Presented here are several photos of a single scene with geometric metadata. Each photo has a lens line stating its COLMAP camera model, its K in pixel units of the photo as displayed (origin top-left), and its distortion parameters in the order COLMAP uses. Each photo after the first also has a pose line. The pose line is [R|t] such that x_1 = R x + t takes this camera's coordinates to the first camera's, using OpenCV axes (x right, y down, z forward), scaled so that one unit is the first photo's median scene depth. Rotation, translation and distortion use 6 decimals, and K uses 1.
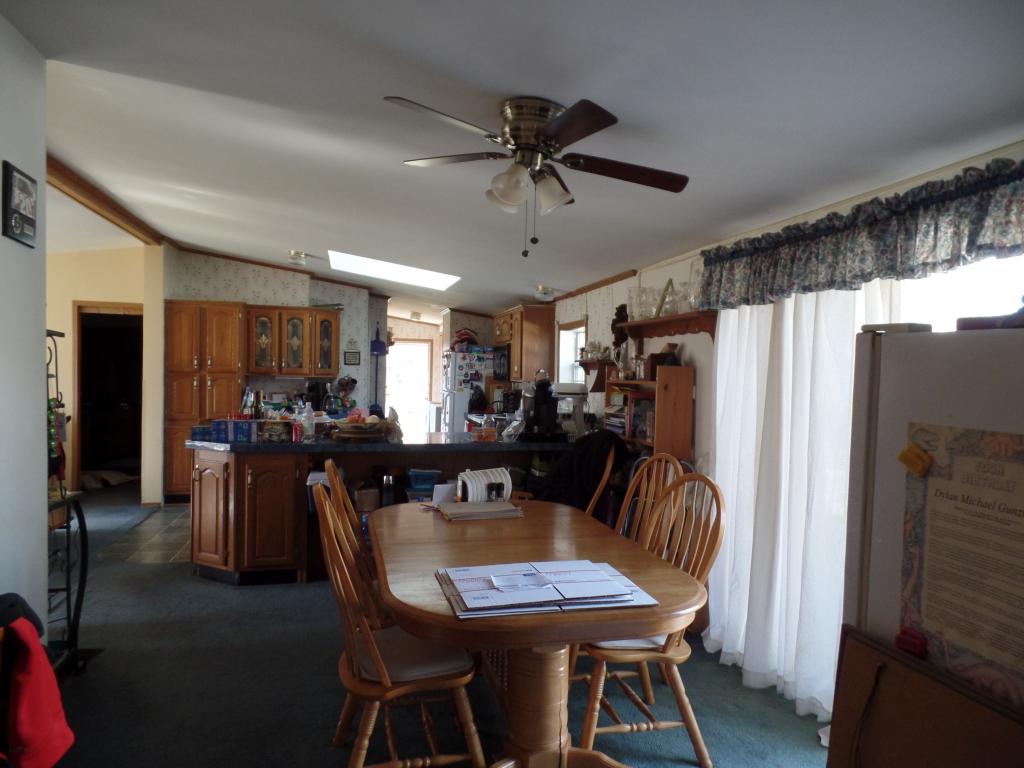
lens RADIAL K [[701.7, 0, 512.0], [0, 701.7, 384.0], [0, 0, 1]] dist [0.000594, 0.000204]
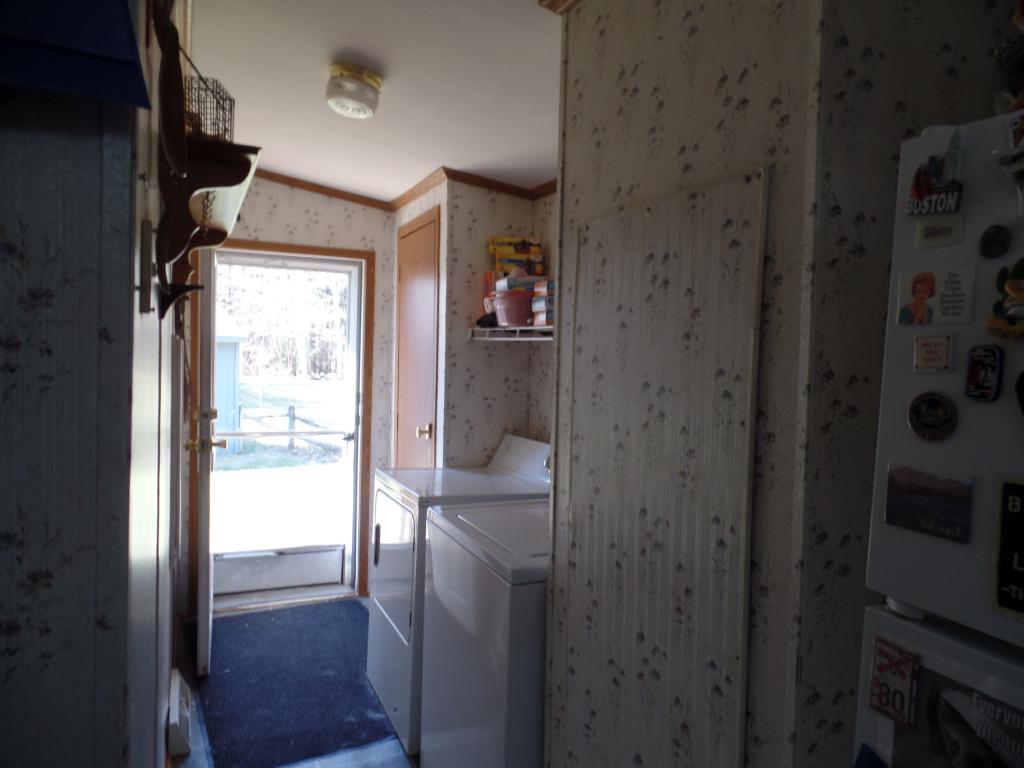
lens RADIAL K [[701.7, 0, 512.0], [0, 701.7, 384.0], [0, 0, 1]] dist [0.000594, 0.000204]
pose [[0.980536, -0.002084, 0.196328, -0.186792], [-0.003650, 0.999577, 0.028838, -0.023478], [-0.196305, -0.028993, 0.980114, 1.118881]]
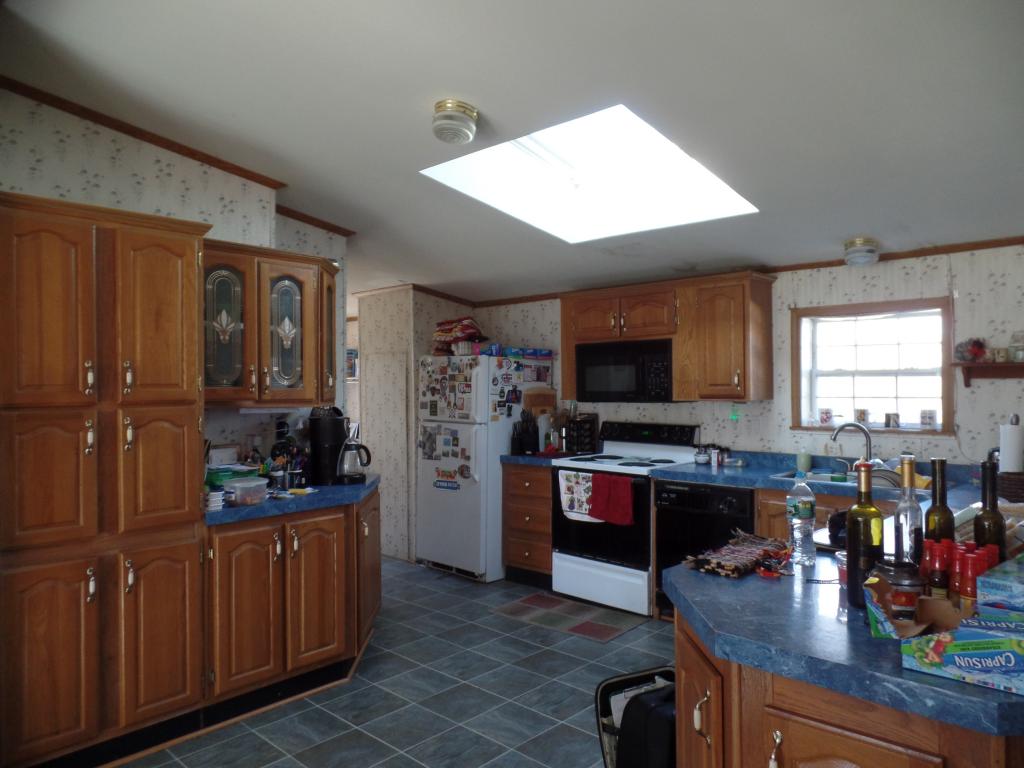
lens RADIAL K [[701.7, 0, 512.0], [0, 701.7, 384.0], [0, 0, 1]] dist [0.000594, 0.000204]
pose [[0.831465, -0.023488, 0.555080, -0.440014], [0.036041, 0.999282, -0.011703, -0.014910], [-0.554407, 0.029736, 0.831714, 0.545749]]
